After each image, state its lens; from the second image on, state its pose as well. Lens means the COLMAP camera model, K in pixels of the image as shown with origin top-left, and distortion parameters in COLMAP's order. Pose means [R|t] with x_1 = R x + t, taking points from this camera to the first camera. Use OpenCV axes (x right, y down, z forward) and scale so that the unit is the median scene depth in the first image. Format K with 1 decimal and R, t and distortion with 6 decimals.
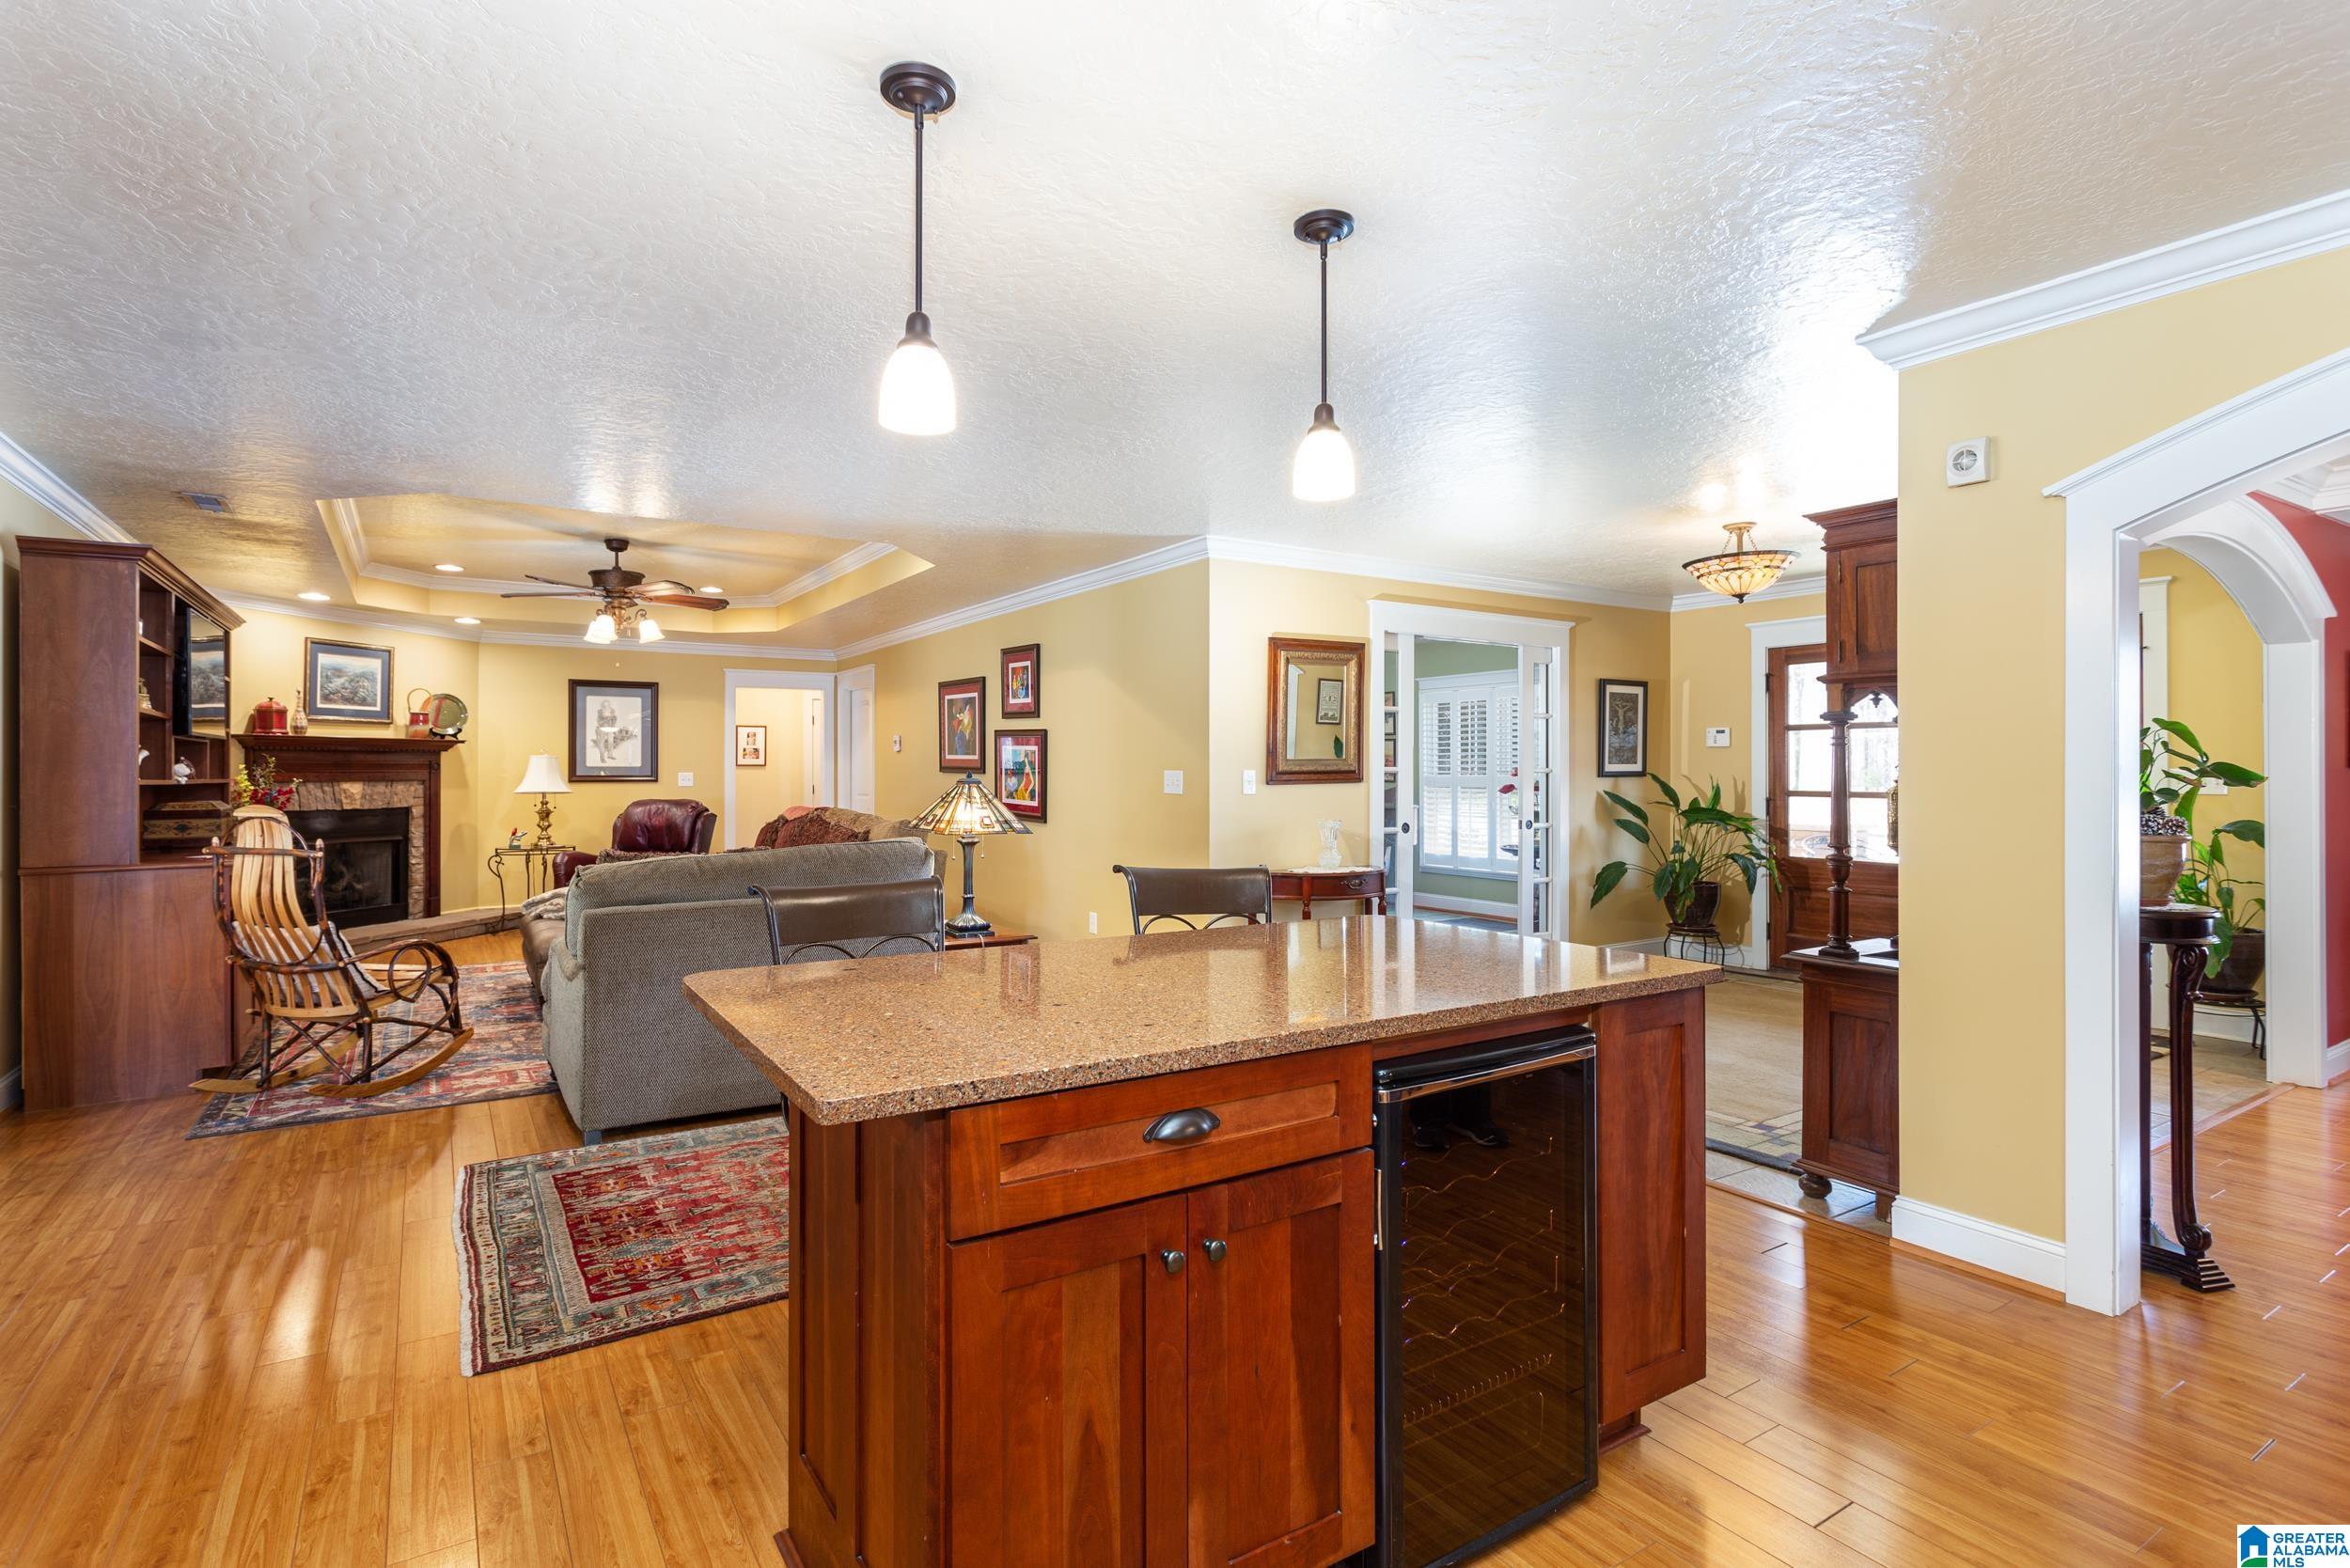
lens RADIAL K [[1174.8, 0, 1175.0], [0, 1174.8, 784.0], [0, 0, 1]] dist [-0.001281, -0.000555]
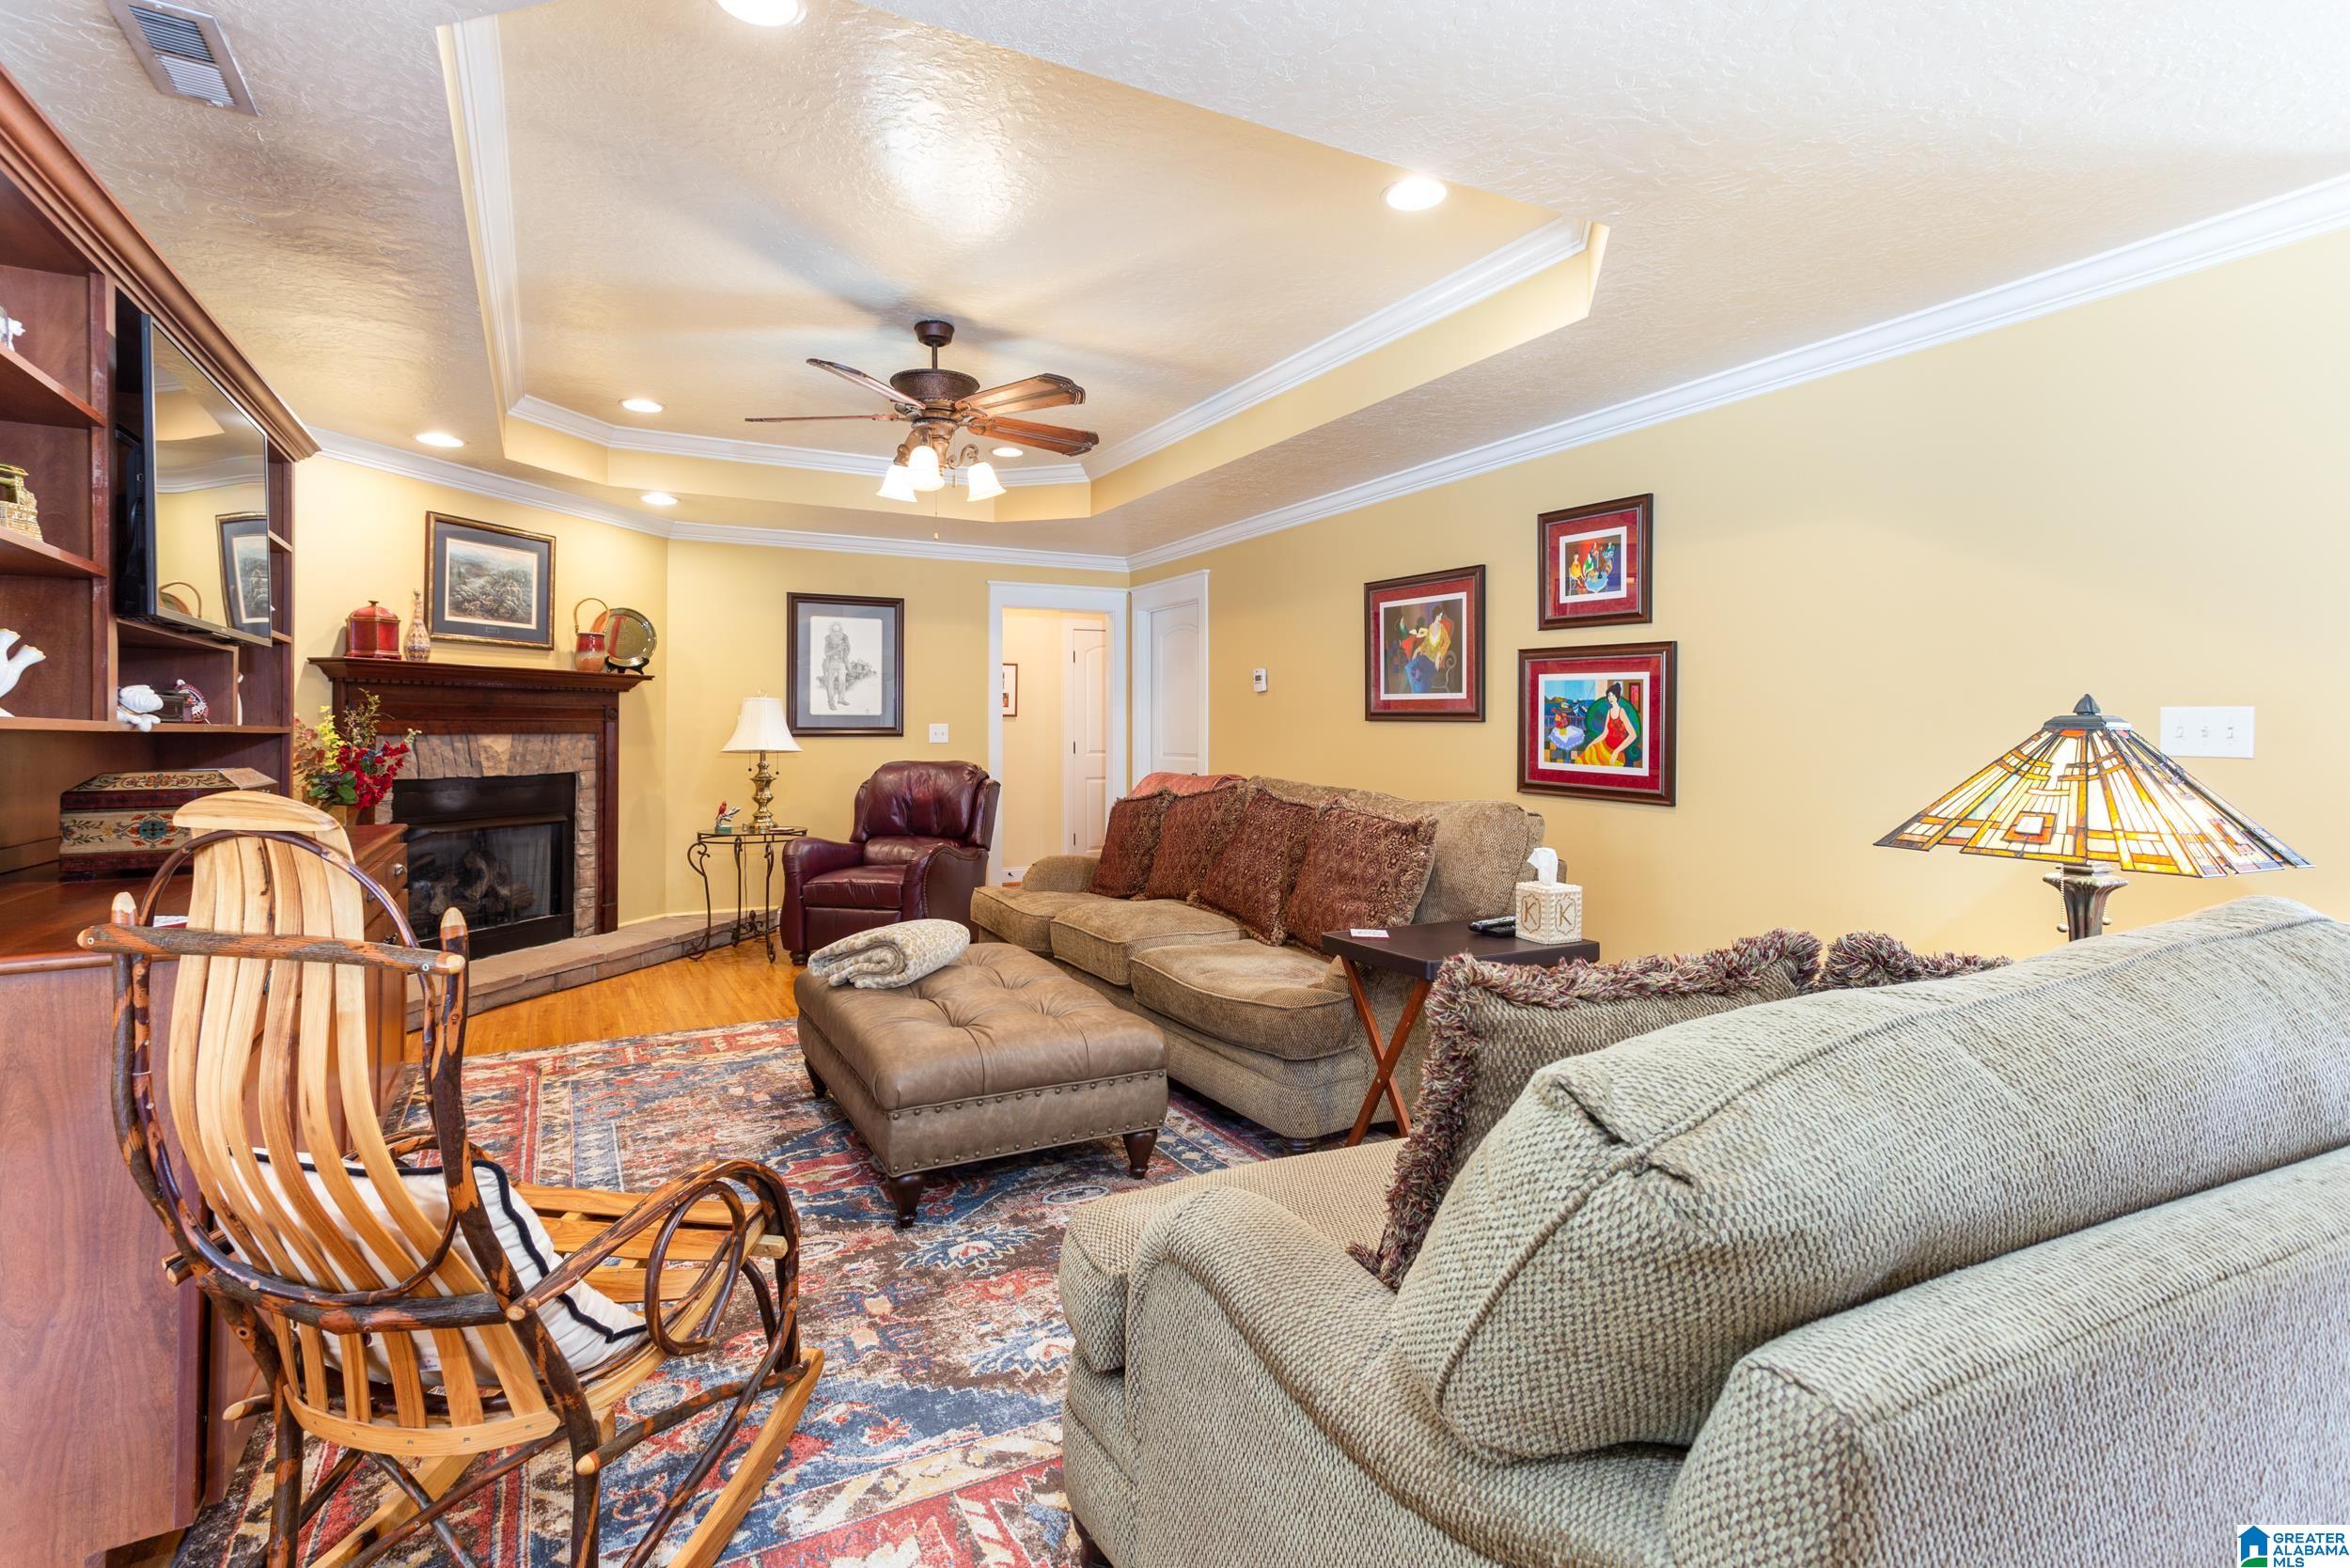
lens RADIAL K [[1135.0, 0, 1180.8], [0, 1135.0, 737.1], [0, 0, 1]] dist [0.016316, 0.000812]
pose [[0.998300, 0.000639, -0.058276, -0.275114], [-0.000974, 0.999983, -0.005717, 0.002781], [0.058272, 0.005764, 0.998284, 0.376017]]
